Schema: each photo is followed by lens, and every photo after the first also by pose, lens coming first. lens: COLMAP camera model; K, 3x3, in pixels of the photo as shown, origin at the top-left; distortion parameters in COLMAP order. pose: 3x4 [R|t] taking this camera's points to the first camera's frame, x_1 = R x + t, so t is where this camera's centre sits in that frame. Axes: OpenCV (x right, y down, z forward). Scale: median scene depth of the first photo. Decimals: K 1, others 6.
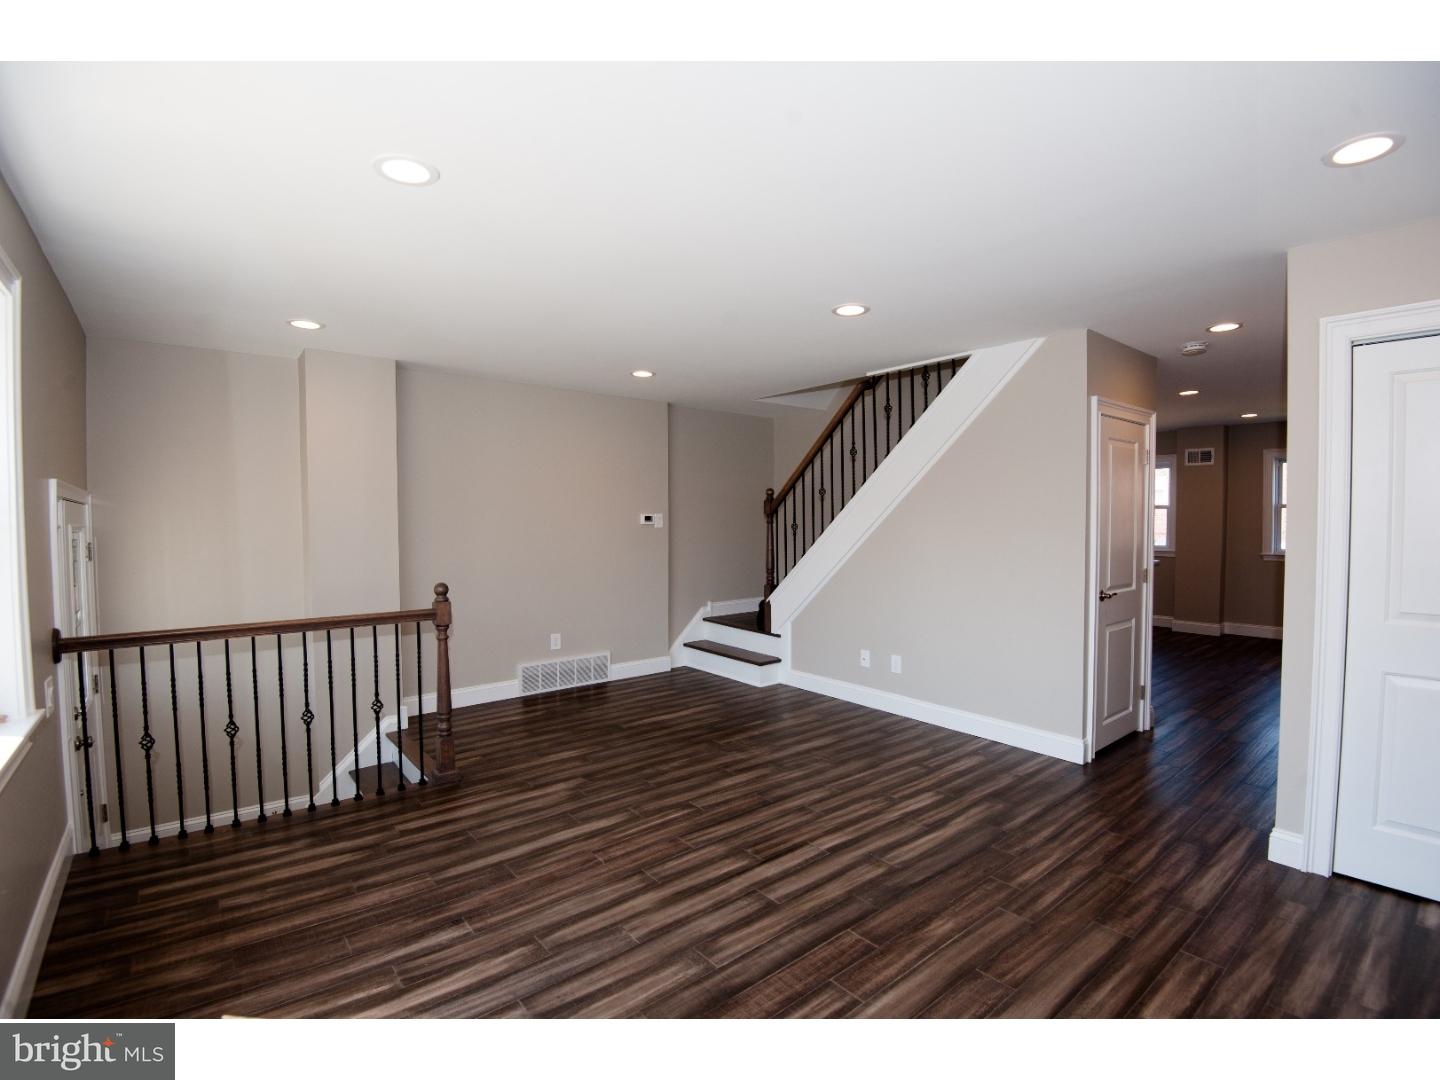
lens RADIAL K [[687.0, 0, 719.0], [0, 687.0, 544.7], [0, 0, 1]] dist [-0.003208, -0.000902]
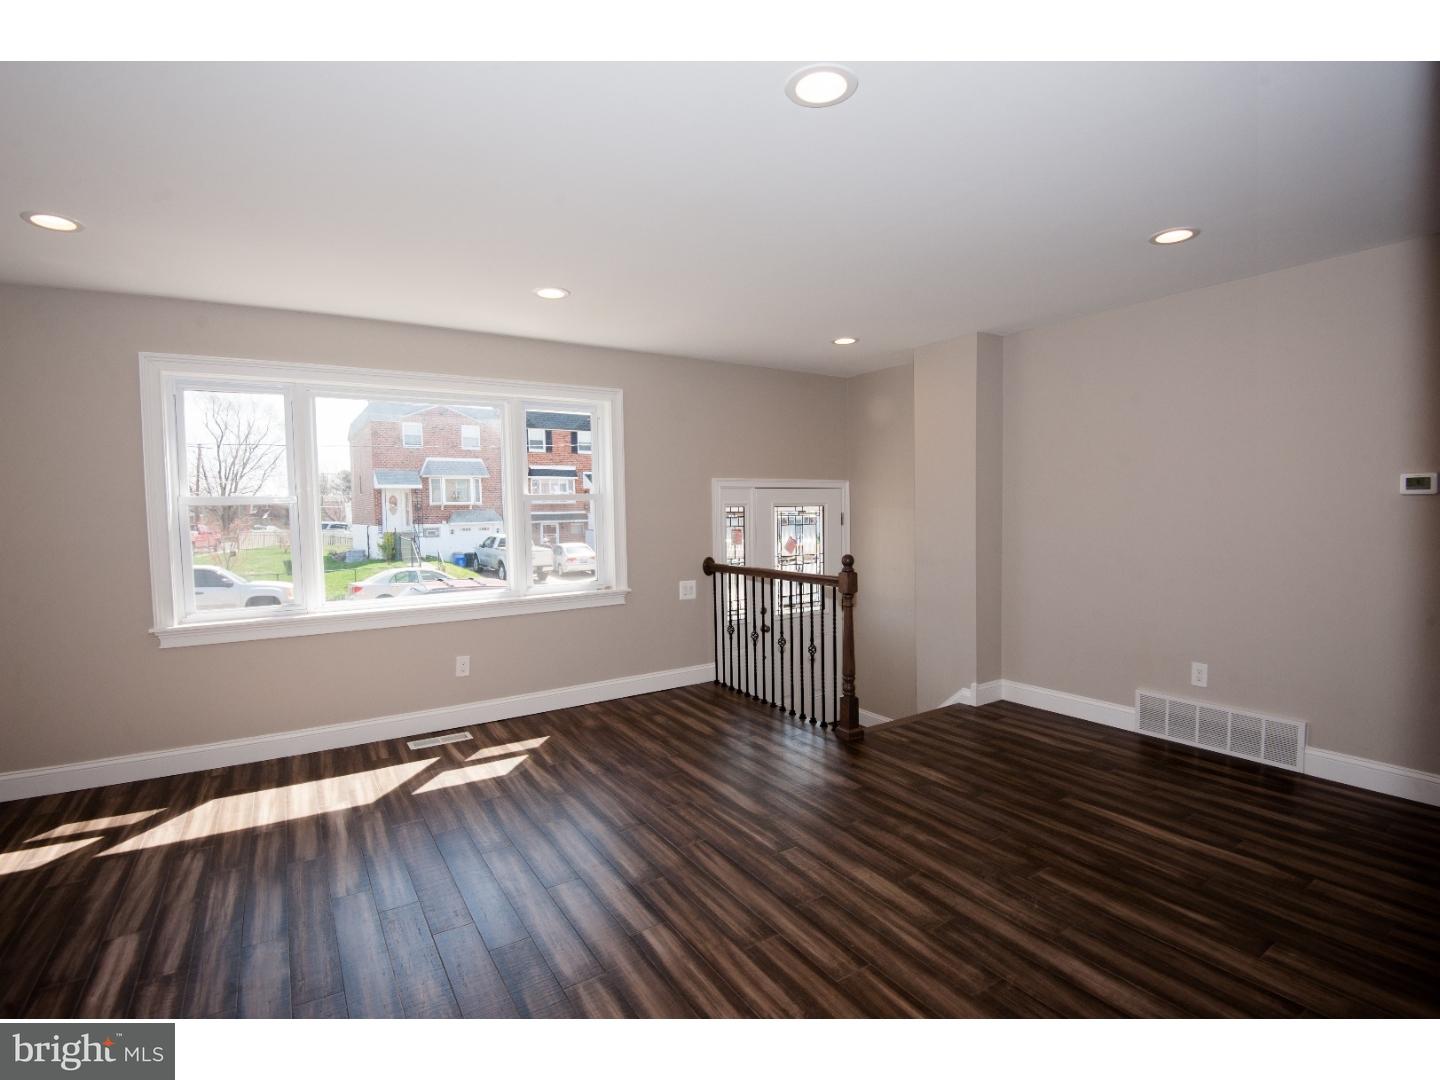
lens RADIAL K [[687.0, 0, 719.0], [0, 687.0, 544.7], [0, 0, 1]] dist [-0.003208, -0.000902]
pose [[-0.121387, 0.055173, -0.991071, 0.687651], [-0.016209, 0.998211, 0.057555, -0.018327], [0.992473, 0.023051, -0.120275, 0.931191]]
